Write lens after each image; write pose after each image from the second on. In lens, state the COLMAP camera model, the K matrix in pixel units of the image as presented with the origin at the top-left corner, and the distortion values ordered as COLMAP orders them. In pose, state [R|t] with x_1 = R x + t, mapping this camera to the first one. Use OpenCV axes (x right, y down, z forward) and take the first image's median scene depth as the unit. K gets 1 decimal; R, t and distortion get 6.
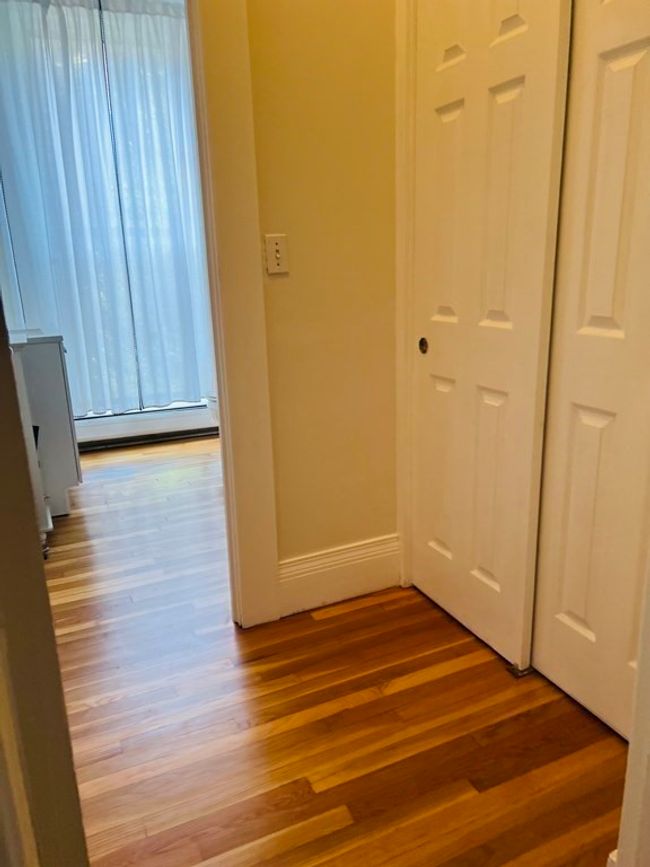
lens RADIAL K [[661.1, 0, 329.0], [0, 661.1, 433.8], [0, 0, 1]] dist [0.033669, -0.006981]
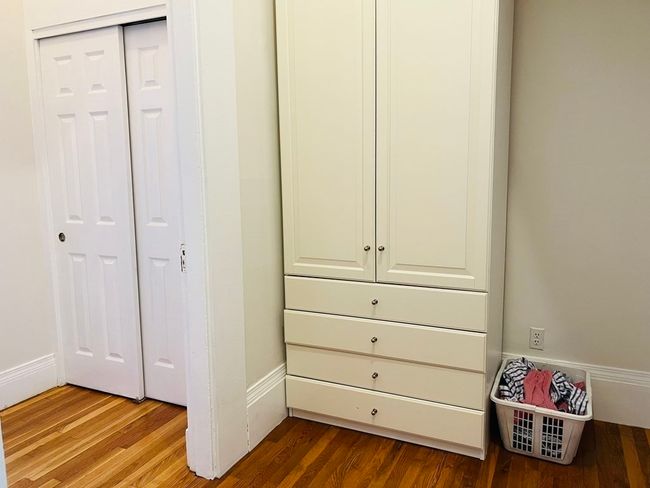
lens RADIAL K [[495.7, 0, 326.5], [0, 495.7, 241.4], [0, 0, 1]] dist [0.033669, -0.006981]
pose [[0.766874, -0.071052, 0.637852, -0.195014], [0.151812, 0.985731, -0.072717, 0.094859], [-0.623584, 0.152599, 0.766718, -0.536929]]
